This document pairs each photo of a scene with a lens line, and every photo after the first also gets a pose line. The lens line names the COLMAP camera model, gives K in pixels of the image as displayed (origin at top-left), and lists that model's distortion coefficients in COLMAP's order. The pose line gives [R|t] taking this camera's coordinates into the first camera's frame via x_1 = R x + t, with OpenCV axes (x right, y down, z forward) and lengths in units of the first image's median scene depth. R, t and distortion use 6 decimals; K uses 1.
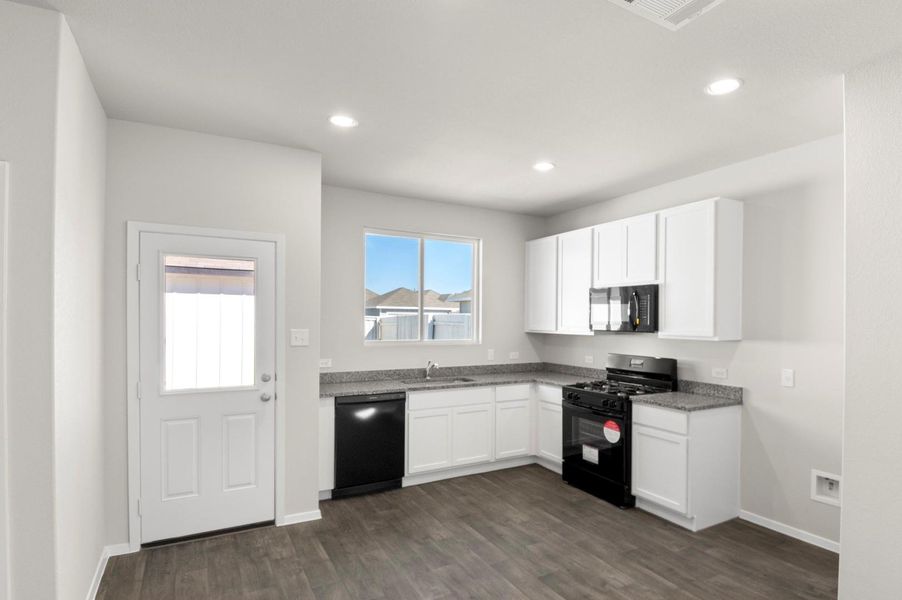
lens RADIAL K [[480.3, 0, 482.0], [0, 480.3, 321.3], [0, 0, 1]] dist [0.044663, -0.054735]
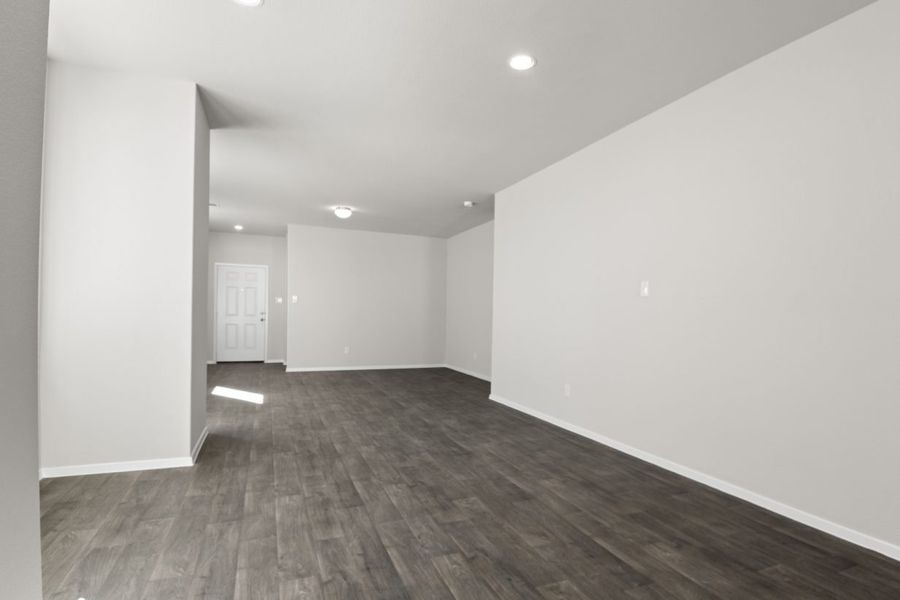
lens RADIAL K [[477.6, 0, 481.6], [0, 477.6, 320.8], [0, 0, 1]] dist [-0.005578, -0.000679]
pose [[-0.992840, -0.032175, 0.115037, -0.155070], [-0.030668, 0.999419, 0.014842, 0.084975], [-0.115447, 0.011207, -0.993250, 1.326411]]
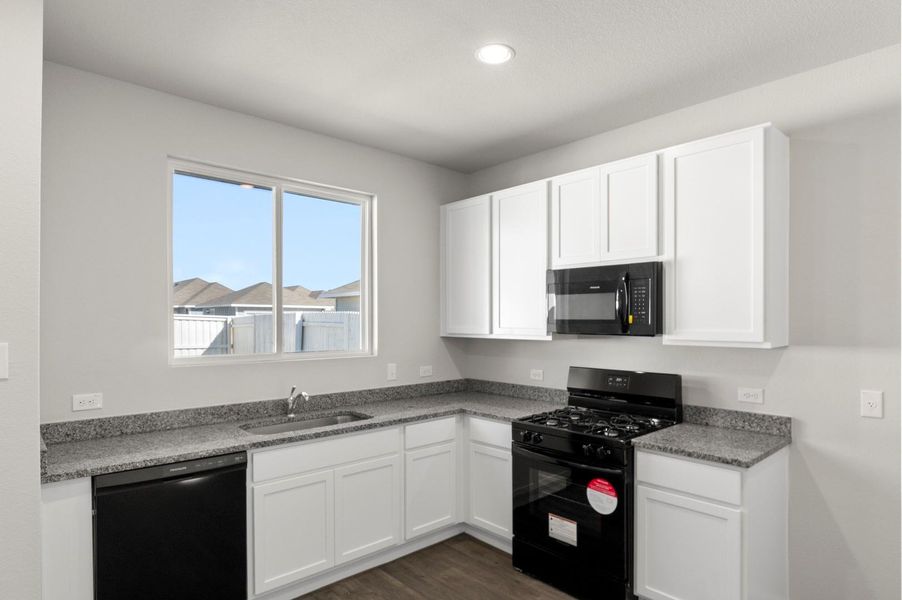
lens RADIAL K [[505.5, 0, 480.8], [0, 505.5, 323.3], [0, 0, 1]] dist [-0.002889, -0.000528]
pose [[0.972169, -0.009928, 0.234069, -0.032575], [0.008687, 0.999942, 0.006330, -0.000382], [-0.234119, -0.004121, 0.972199, 0.381942]]
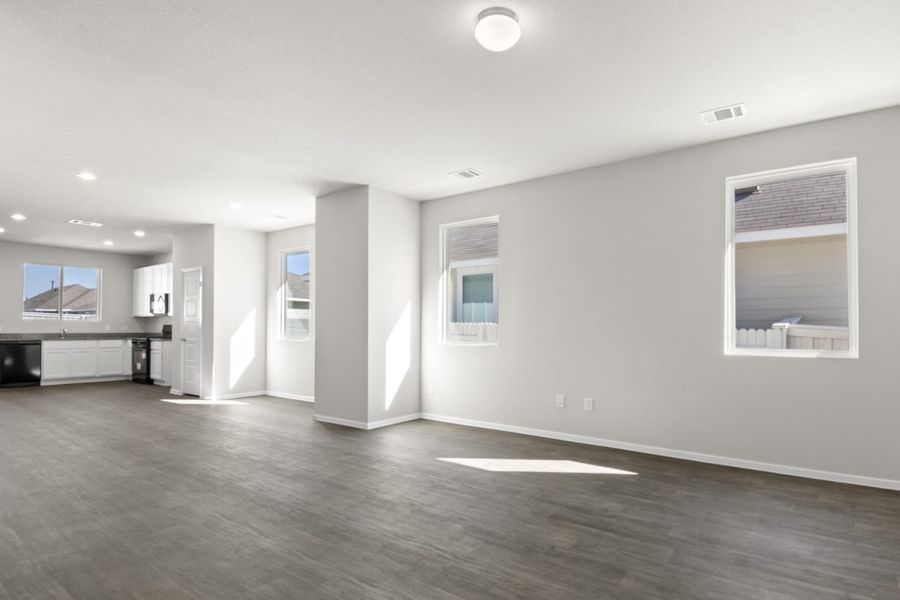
lens RADIAL K [[479.2, 0, 481.0], [0, 479.2, 321.2], [0, 0, 1]] dist [0.044663, -0.054735]
pose [[0.917323, 0.001161, 0.398143, 0.809560], [0.004401, 0.999905, -0.013054, 0.098762], [-0.398120, 0.013727, 0.917230, -1.789315]]
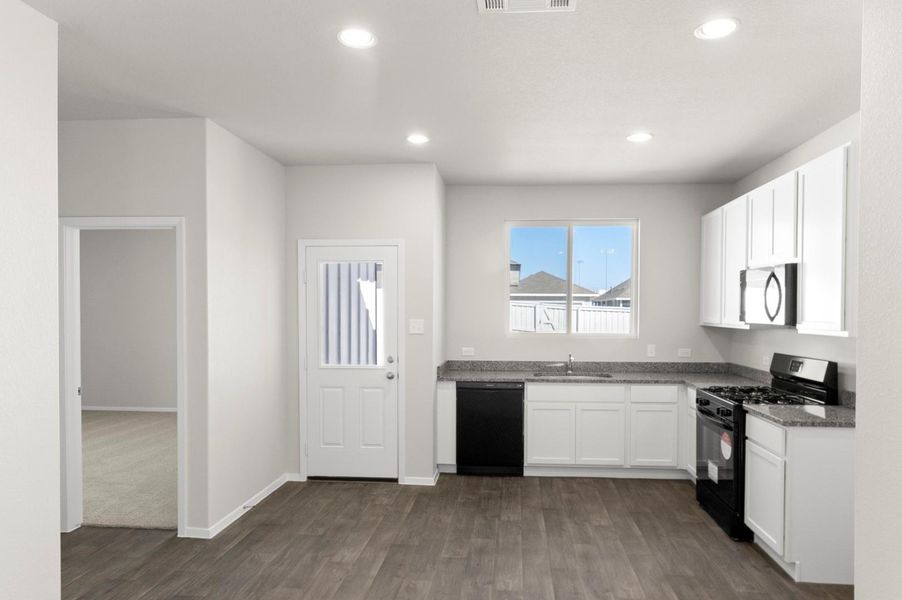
lens RADIAL K [[560.8, 0, 480.9], [0, 560.8, 323.5], [0, 0, 1]] dist [0.001514, 0.000408]
pose [[0.826708, 0.007822, -0.562577, 0.436648], [0.001676, 0.999865, 0.016365, 0.003948], [0.562629, -0.014472, 0.826583, -0.020934]]
